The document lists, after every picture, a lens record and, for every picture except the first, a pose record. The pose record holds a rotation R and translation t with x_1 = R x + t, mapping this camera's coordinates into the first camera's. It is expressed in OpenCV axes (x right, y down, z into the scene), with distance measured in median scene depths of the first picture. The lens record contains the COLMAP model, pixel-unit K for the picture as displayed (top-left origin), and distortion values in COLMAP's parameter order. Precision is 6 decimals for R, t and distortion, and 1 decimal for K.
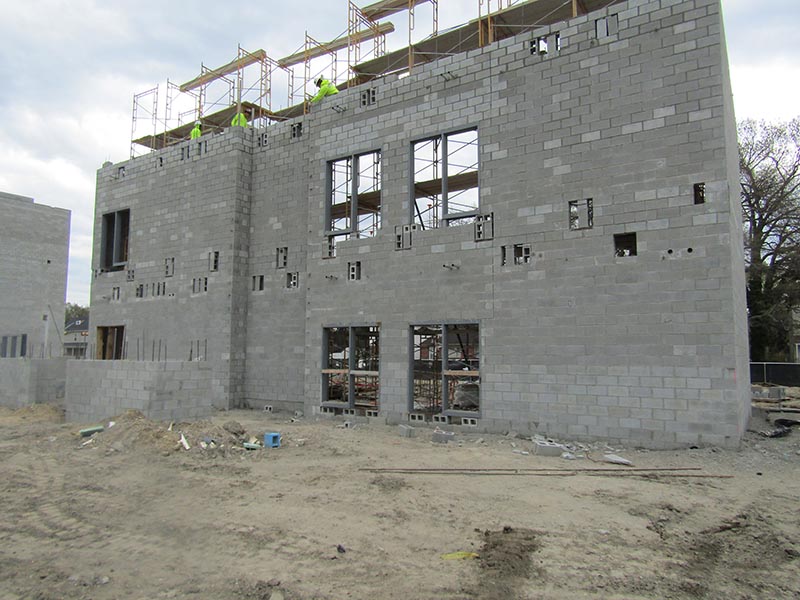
lens RADIAL K [[571.5, 0, 399.6], [0, 571.5, 299.5], [0, 0, 1]] dist [-0.005270, -0.000201]
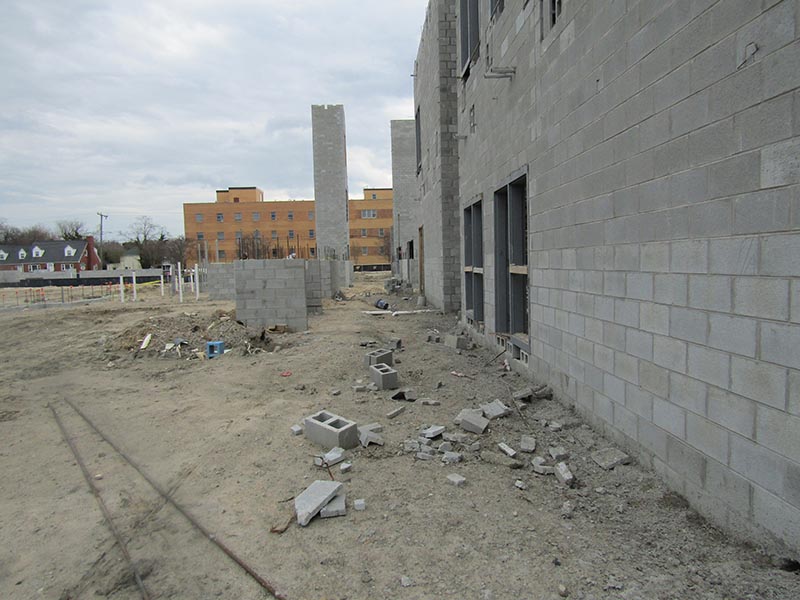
lens RADIAL K [[571.5, 0, 400.0], [0, 571.5, 299.8], [0, 0, 1]] dist [-0.005270, -0.000201]
pose [[0.587750, 0.042937, -0.807902, 0.443656], [0.104994, 0.986098, 0.128791, 0.066060], [0.802201, -0.160522, 0.575071, 0.543778]]
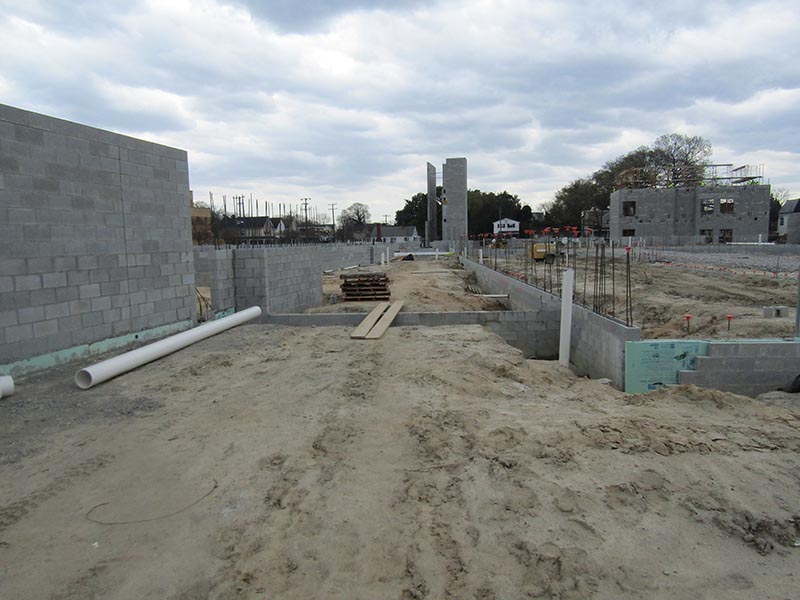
lens RADIAL K [[571.5, 0, 400.3], [0, 571.5, 301.0], [0, 0, 1]] dist [-0.005270, -0.000201]
pose [[0.932474, -0.056262, 0.356830, -5.430020], [-0.015655, 0.980575, 0.195518, -0.350213], [-0.360898, -0.187902, 0.913480, -3.539968]]
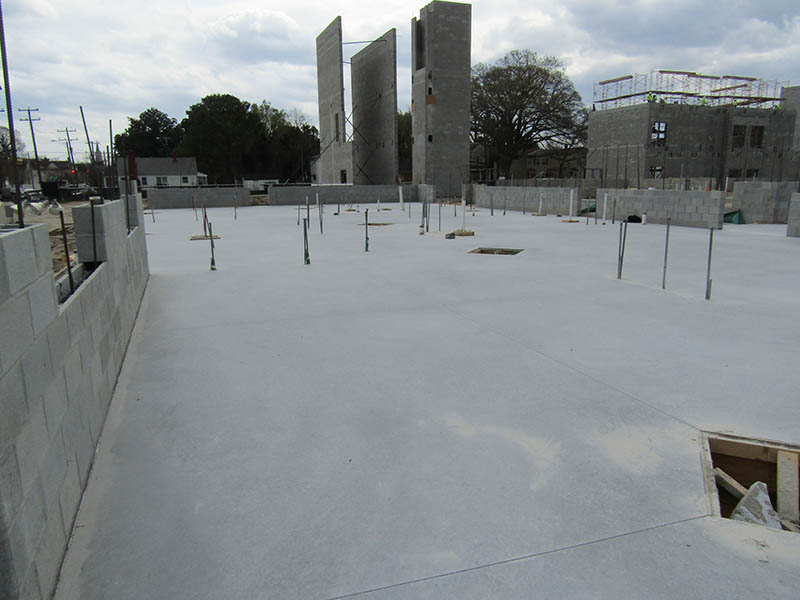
lens RADIAL K [[571.5, 0, 399.9], [0, 571.5, 299.3], [0, 0, 1]] dist [-0.005270, -0.000201]
pose [[0.575118, -0.172049, 0.799774, -5.322378], [-0.069844, 0.963739, 0.257546, 0.063686], [-0.815084, -0.203979, 0.542246, 0.563954]]
